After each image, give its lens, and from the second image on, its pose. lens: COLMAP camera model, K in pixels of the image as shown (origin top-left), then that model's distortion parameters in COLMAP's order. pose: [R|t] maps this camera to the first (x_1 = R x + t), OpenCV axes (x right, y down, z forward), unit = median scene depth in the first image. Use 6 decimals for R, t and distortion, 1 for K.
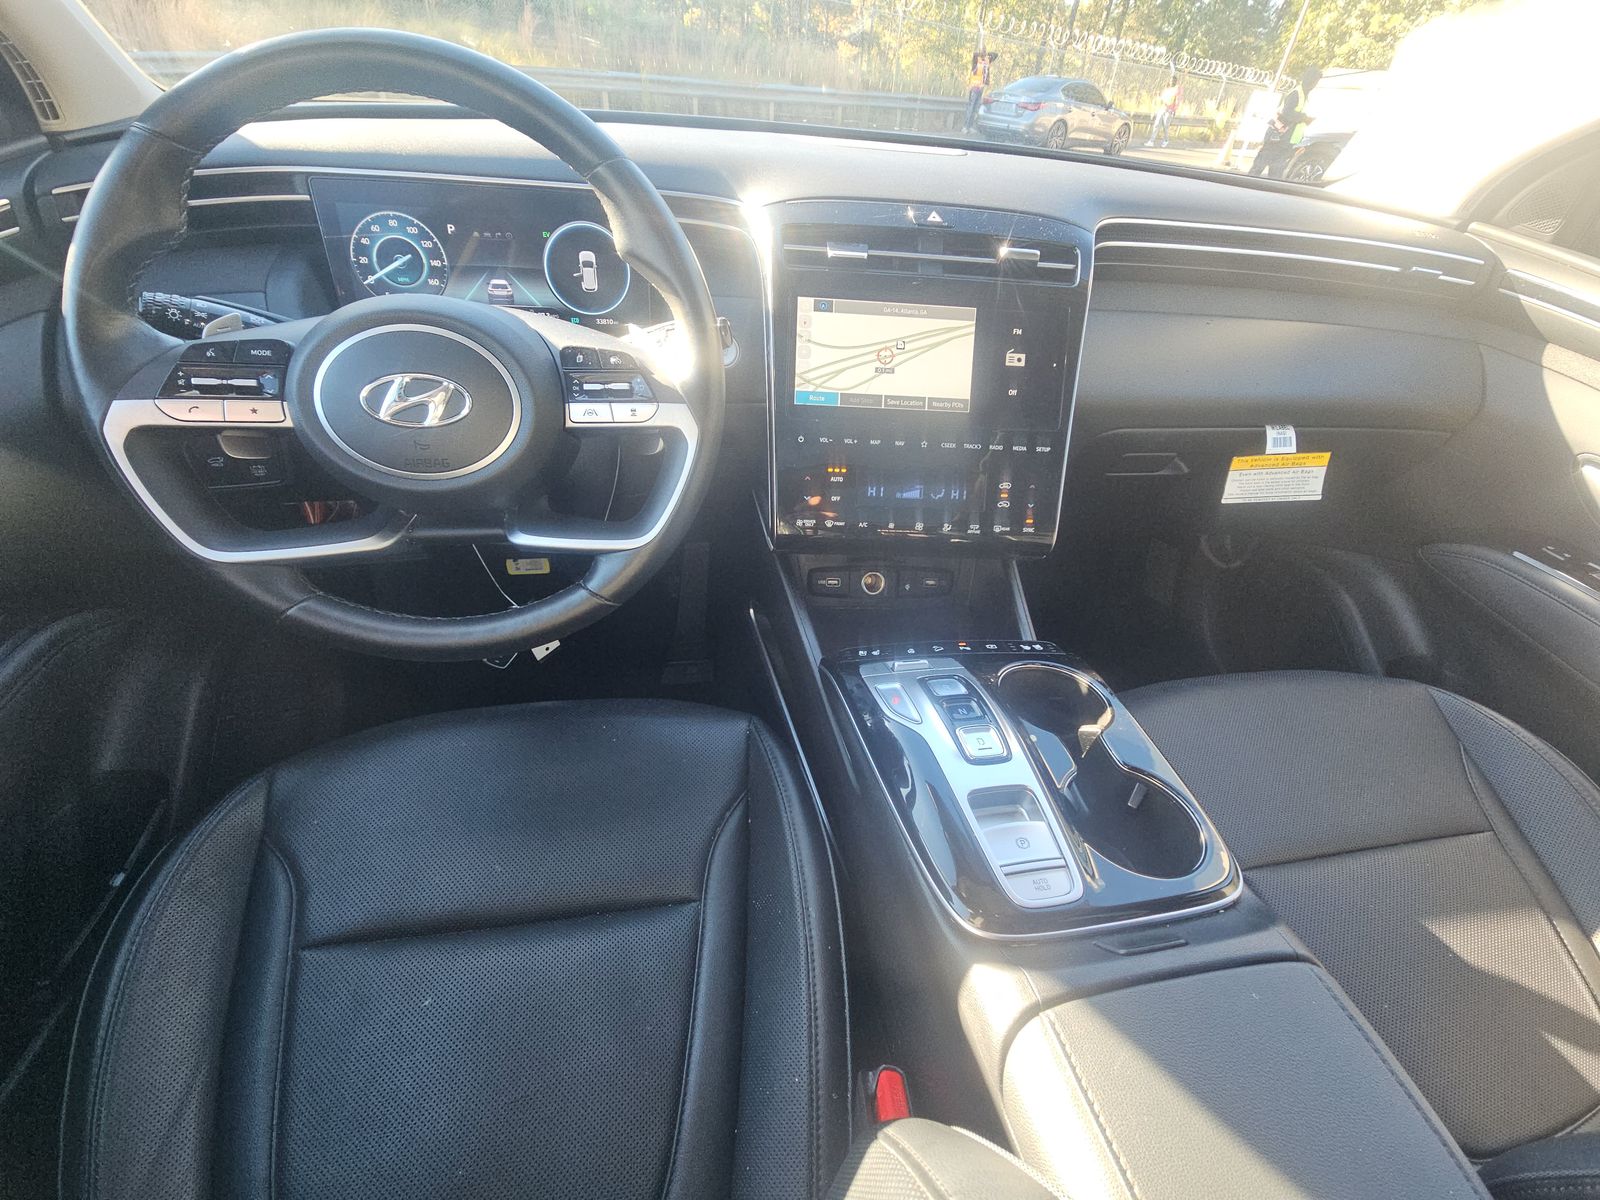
lens RADIAL K [[640.0, 0, 814.5], [0, 640.0, 612.6], [0, 0, 1]] dist [-0.015833, -0.003261]
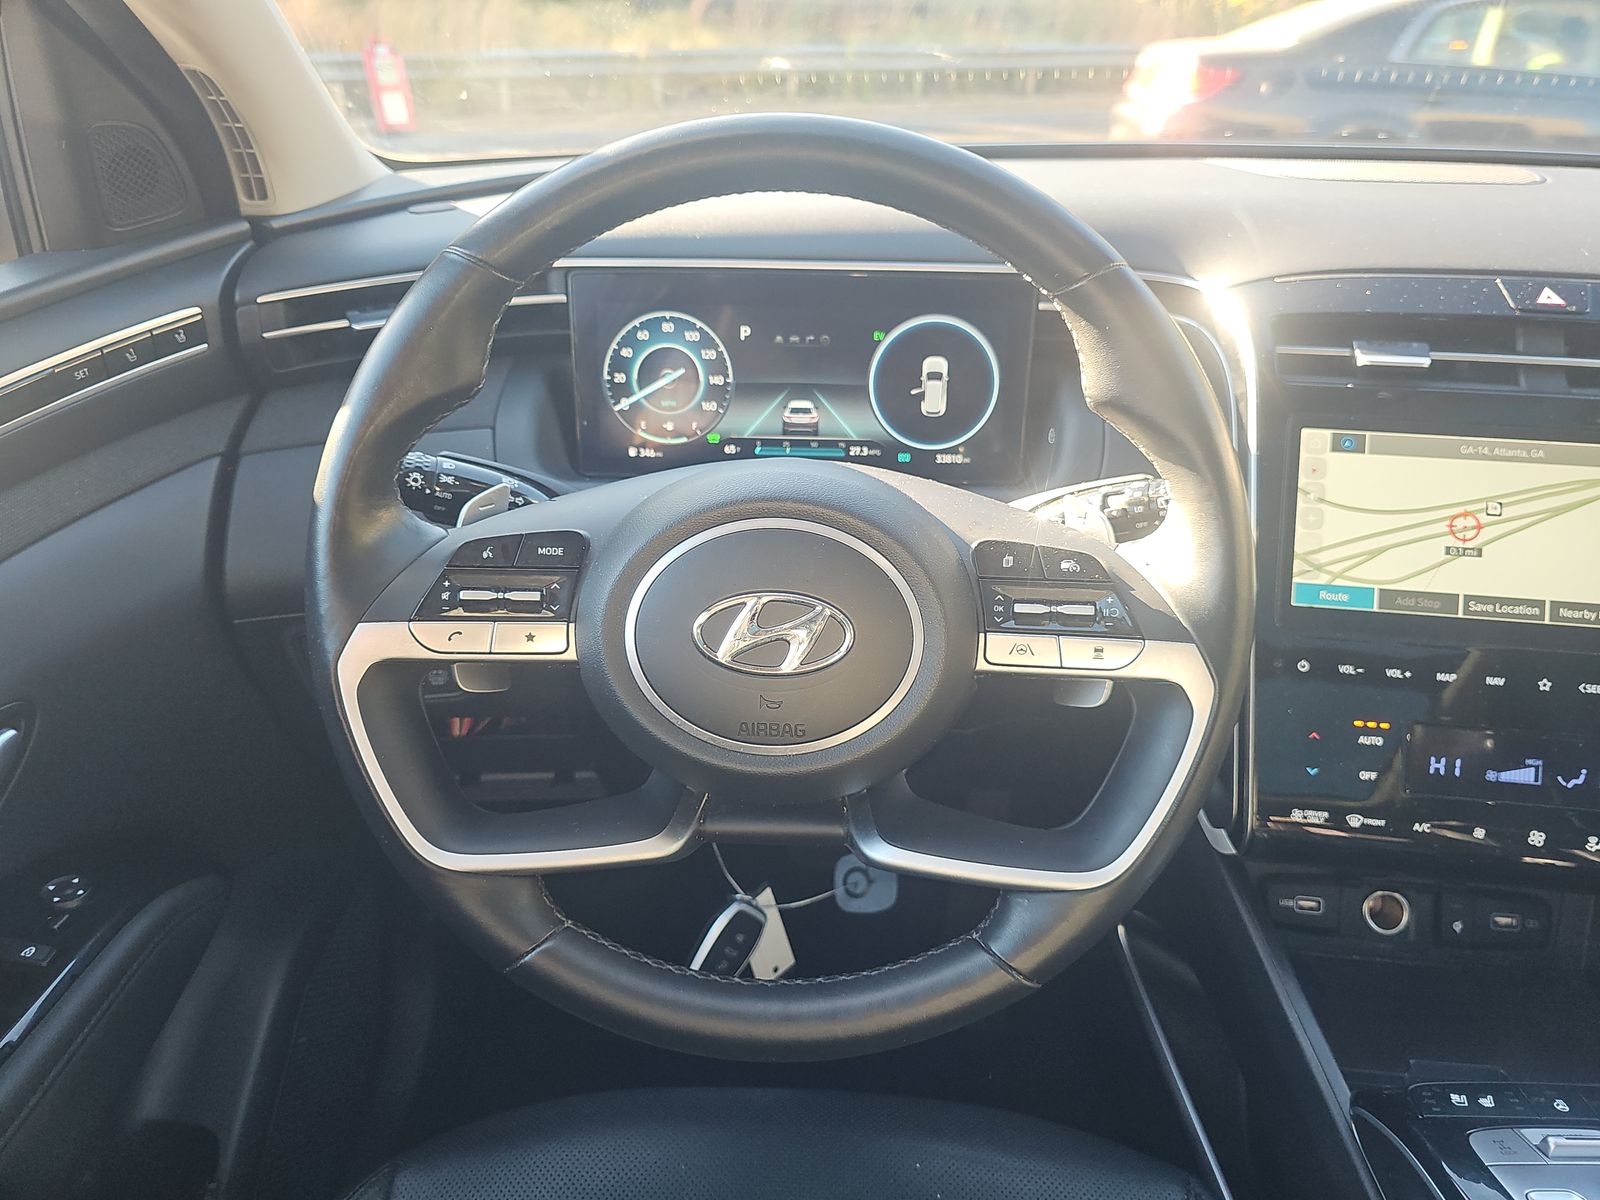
lens RADIAL K [[1069.4, 0, 813.3], [0, 1069.4, 600.8], [0, 0, 1]] dist [0.001693, -0.036497]
pose [[0.970974, 0.033745, -0.236795, -0.231726], [-0.084435, 0.974620, -0.207331, -0.102645], [0.223788, 0.221307, 0.949180, 0.001405]]
